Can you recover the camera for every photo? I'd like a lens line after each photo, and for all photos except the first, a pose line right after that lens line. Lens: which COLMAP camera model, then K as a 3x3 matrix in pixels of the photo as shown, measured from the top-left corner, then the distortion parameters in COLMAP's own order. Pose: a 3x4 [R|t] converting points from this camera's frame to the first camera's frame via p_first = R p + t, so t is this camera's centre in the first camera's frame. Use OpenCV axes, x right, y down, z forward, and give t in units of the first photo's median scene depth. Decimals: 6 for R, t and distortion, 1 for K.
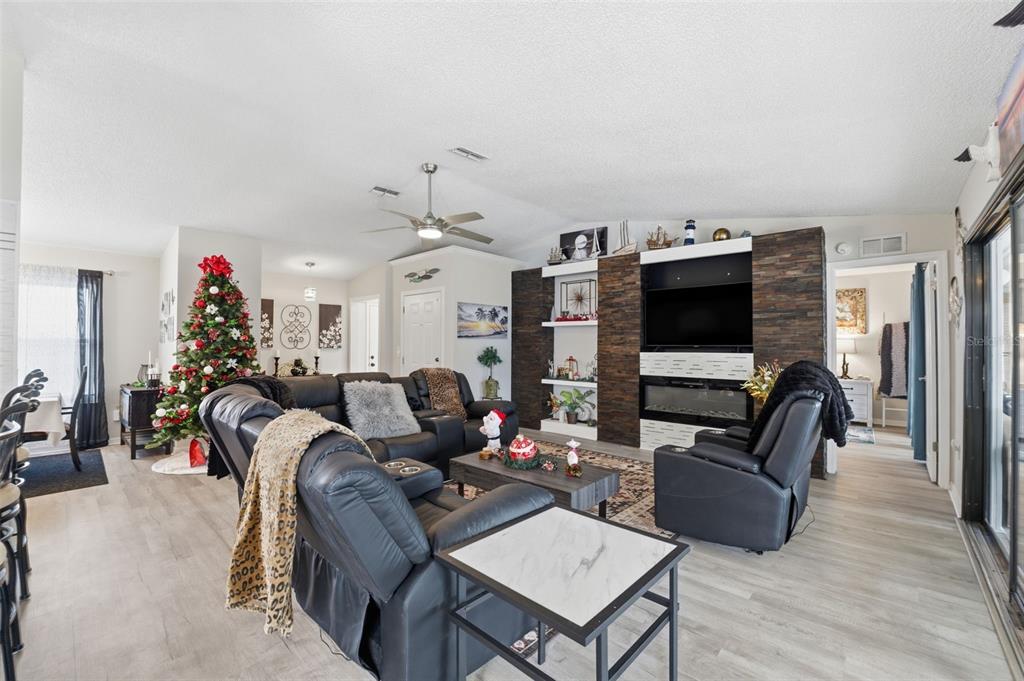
lens RADIAL K [[423.5, 0, 513.0], [0, 423.5, 341.6], [0, 0, 1]] dist [-0.026420, 0.000266]
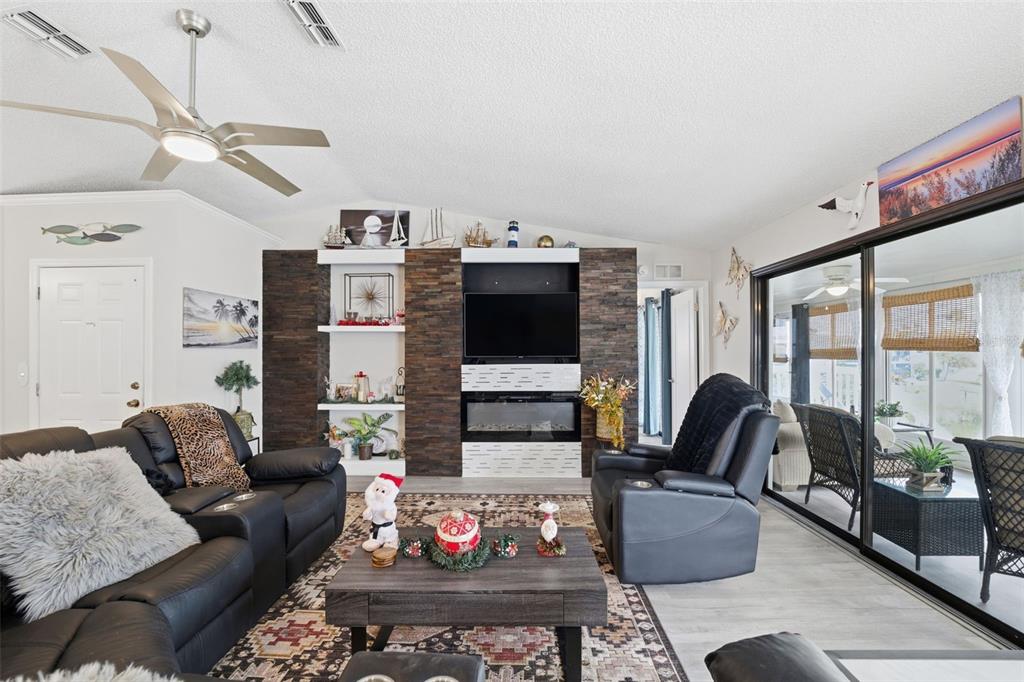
lens RADIAL K [[424.9, 0, 511.0], [0, 424.9, 350.8], [0, 0, 1]] dist [-0.028008, 0.000617]
pose [[0.752300, -0.004020, 0.658809, -0.191652], [0.000510, 0.999985, 0.005520, -0.008074], [-0.658821, -0.003817, 0.752290, 0.287605]]
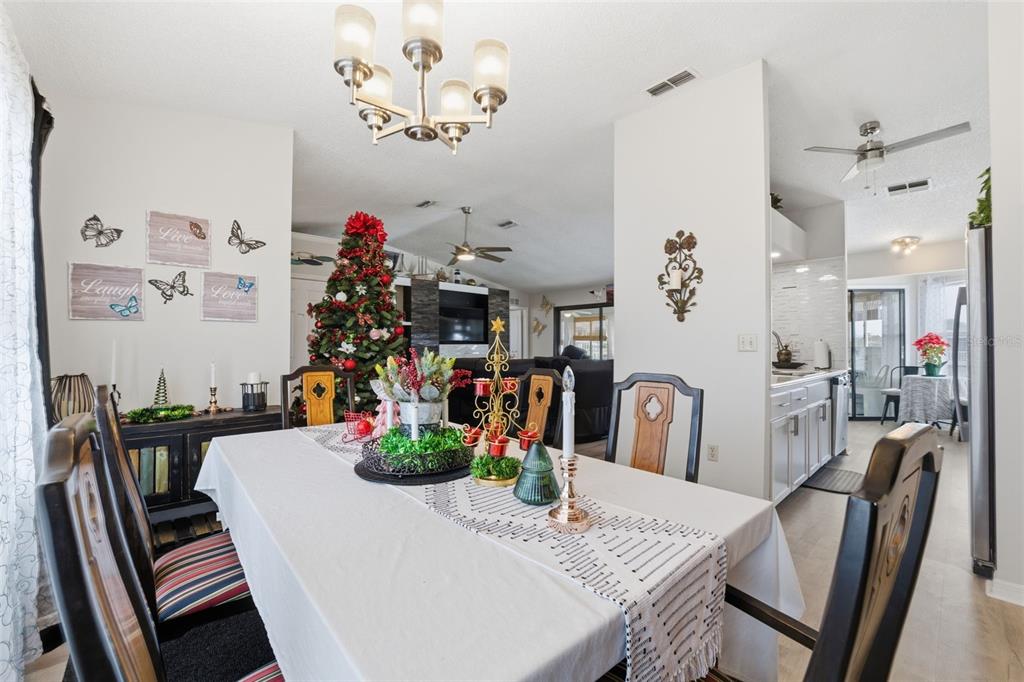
lens RADIAL K [[420.8, 0, 521.6], [0, 420.8, 342.0], [0, 0, 1]] dist [-0.016907, 0.000135]
pose [[0.073132, 0.007649, 0.997293, -1.261284], [-0.003616, 0.999966, -0.007404, 0.026339], [-0.997316, -0.003065, 0.073157, 0.577699]]
